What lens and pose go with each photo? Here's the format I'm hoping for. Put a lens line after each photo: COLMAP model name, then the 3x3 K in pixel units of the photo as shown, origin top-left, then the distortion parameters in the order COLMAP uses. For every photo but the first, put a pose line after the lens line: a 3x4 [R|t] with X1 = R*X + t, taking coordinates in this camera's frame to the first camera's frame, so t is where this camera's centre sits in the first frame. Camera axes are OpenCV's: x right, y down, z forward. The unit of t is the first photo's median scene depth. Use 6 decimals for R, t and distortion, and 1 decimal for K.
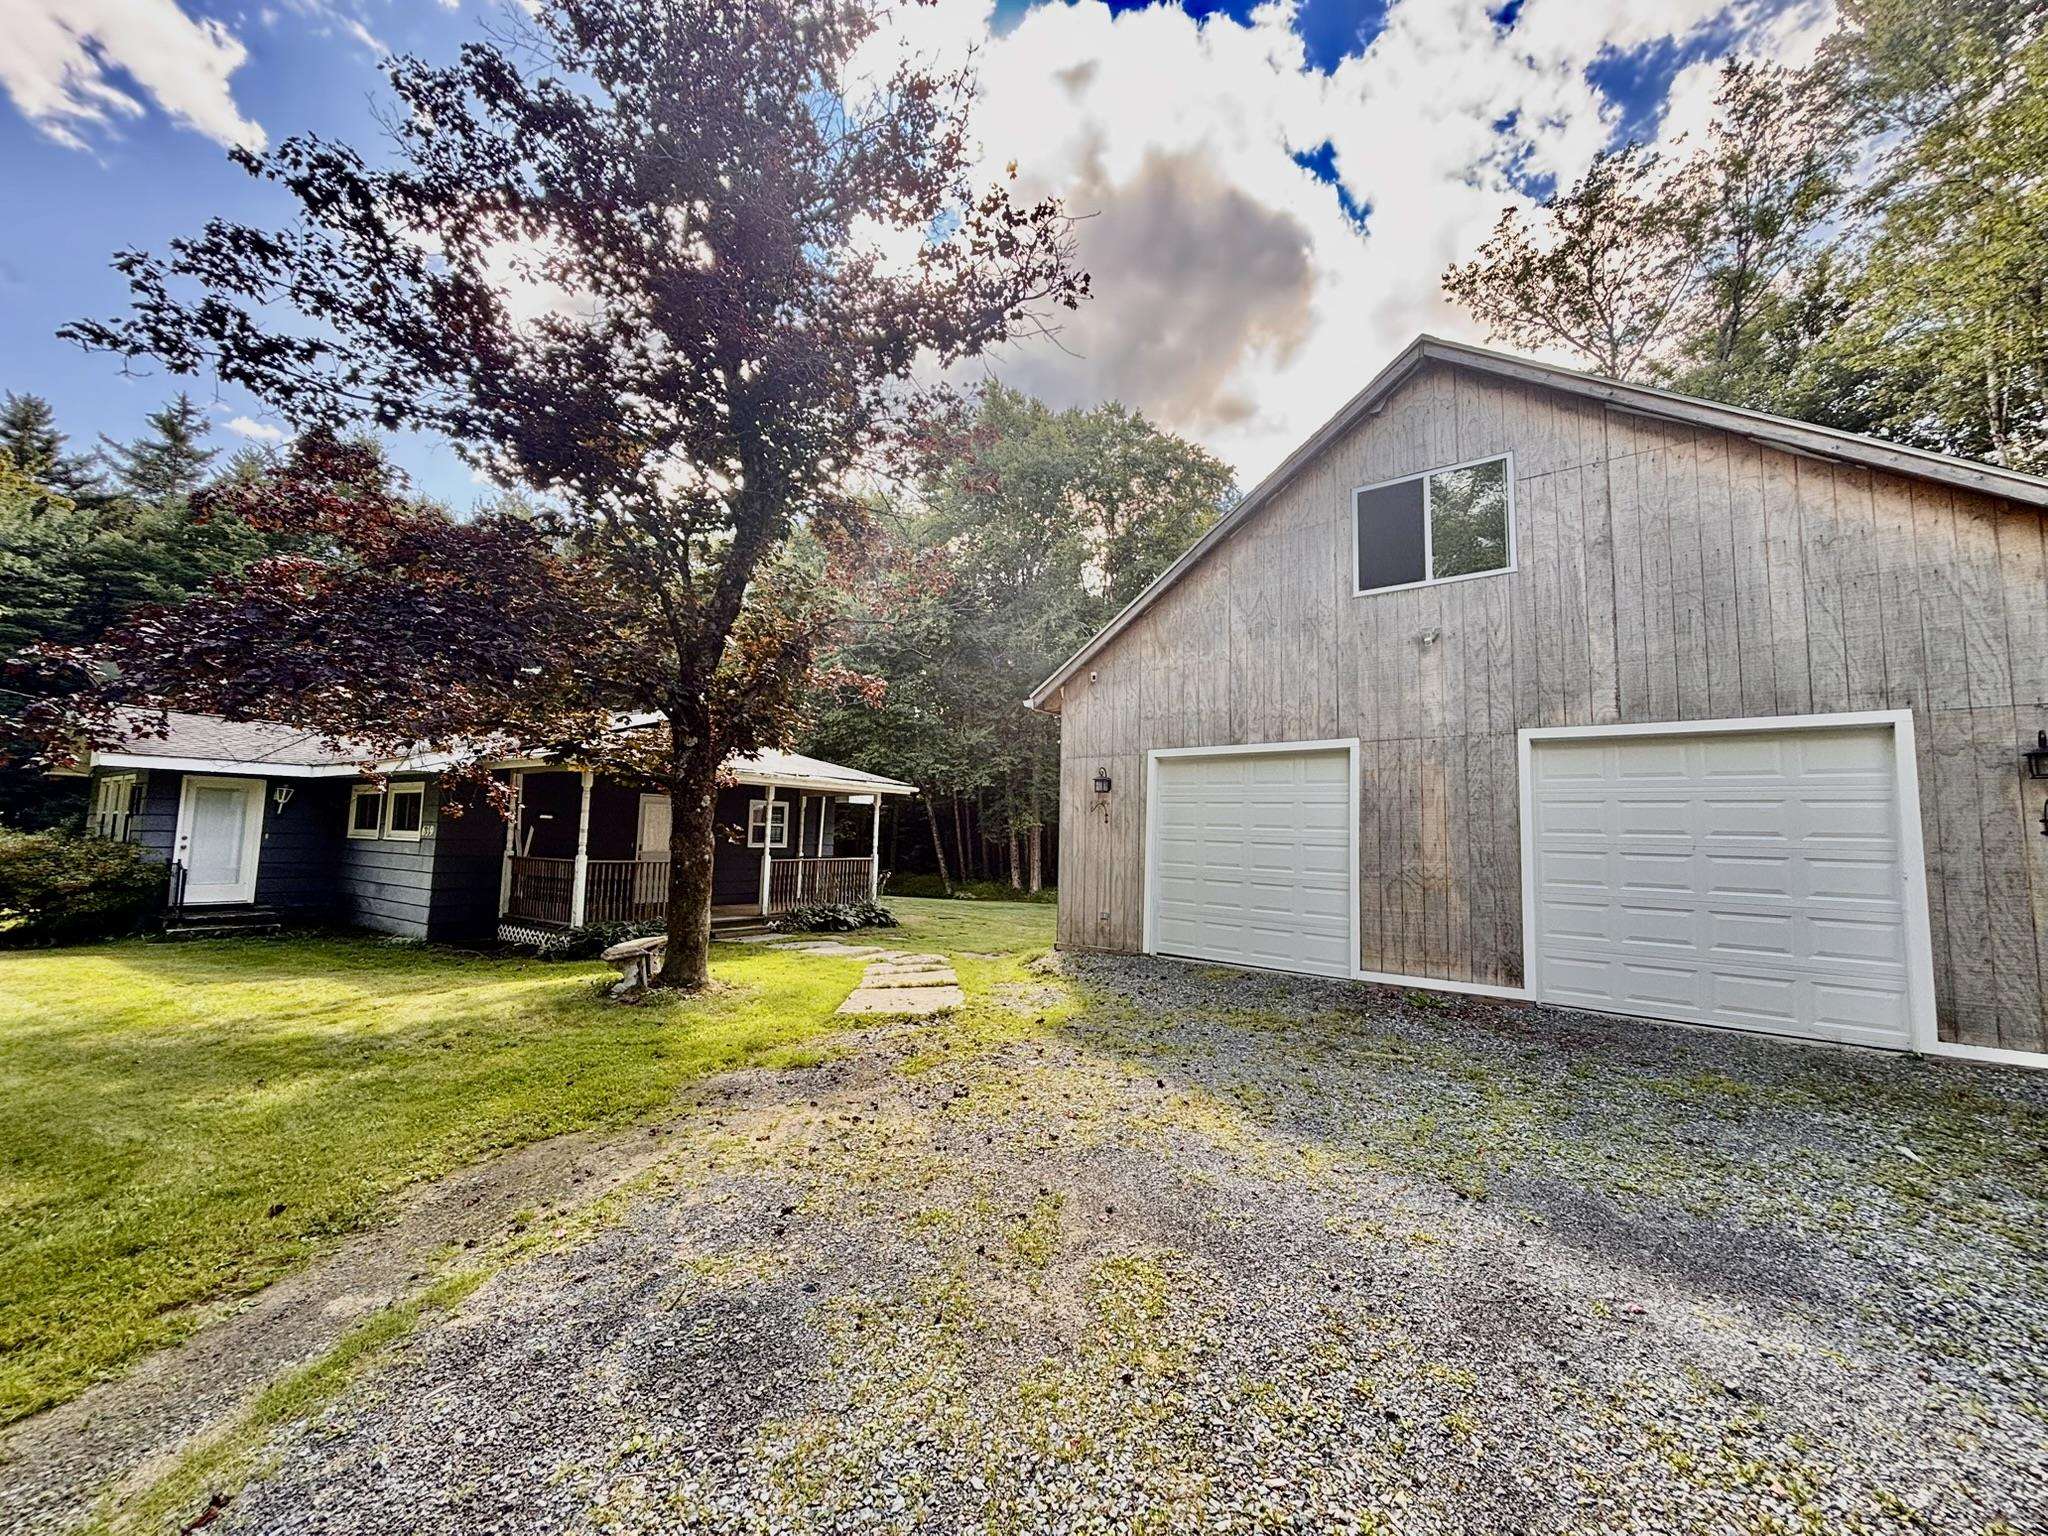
lens RADIAL K [[816.2, 0, 1024.0], [0, 816.2, 768.0], [0, 0, 1]] dist [-0.000457, 0.000150]
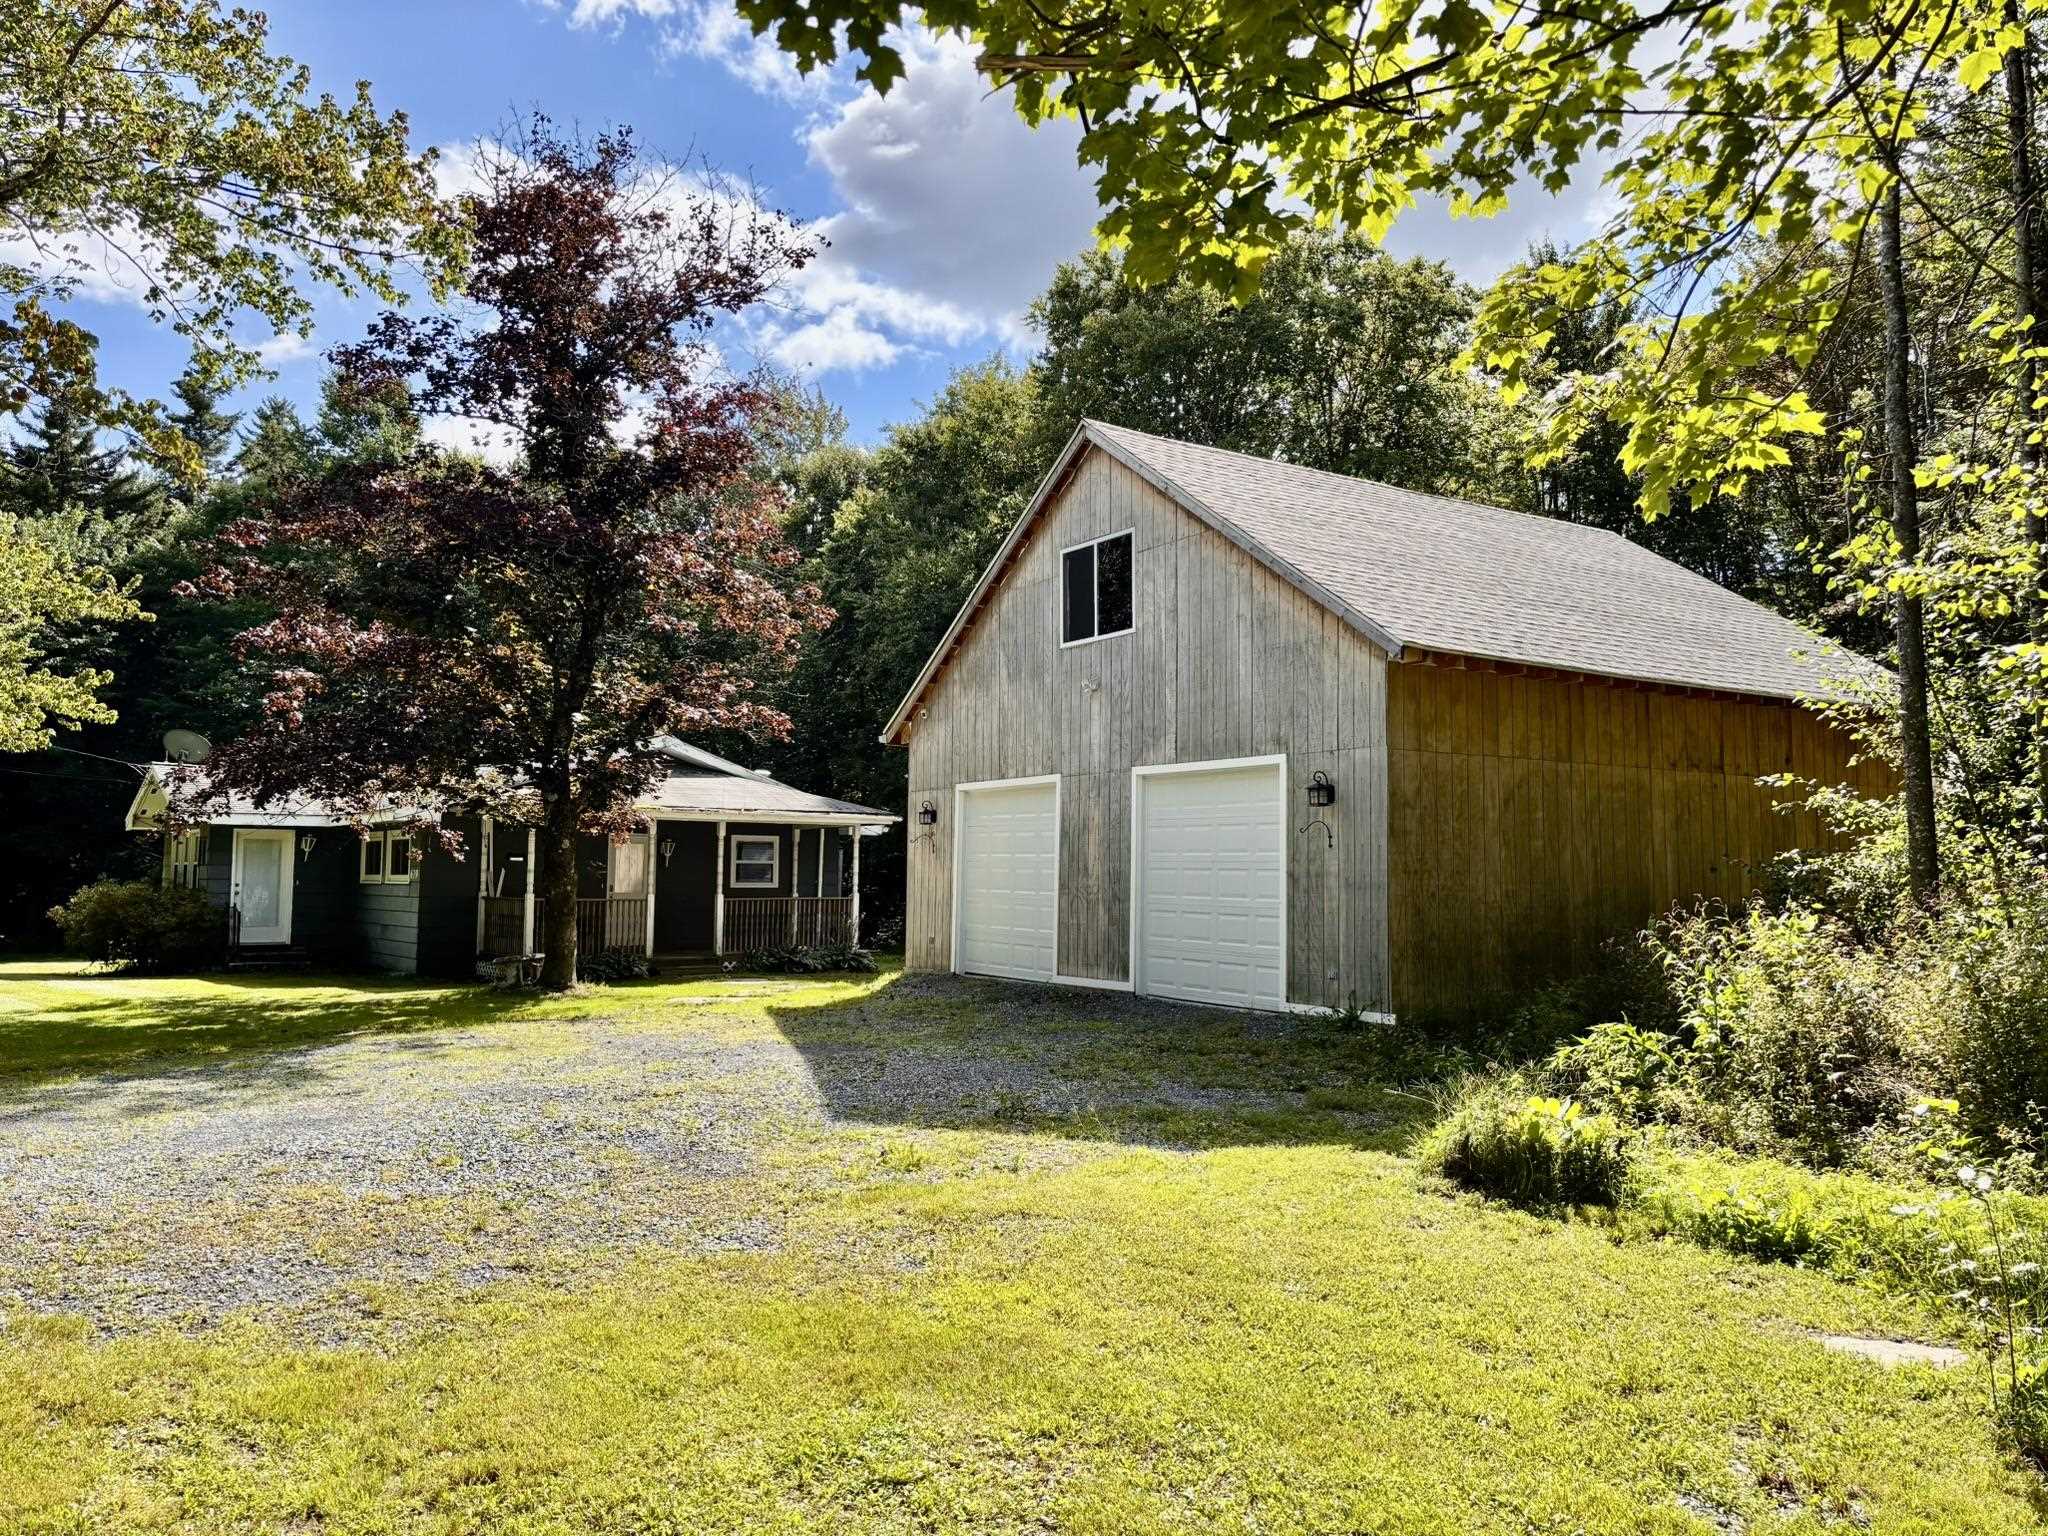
lens RADIAL K [[1531.7, 0, 1024.0], [0, 1531.7, 768.0], [0, 0, 1]] dist [-0.000175, -0.003067]
pose [[0.950578, -0.038764, -0.308057, 0.855681], [0.040620, 0.999175, -0.000388, -0.038371], [0.307817, -0.012144, 0.951368, -0.874244]]
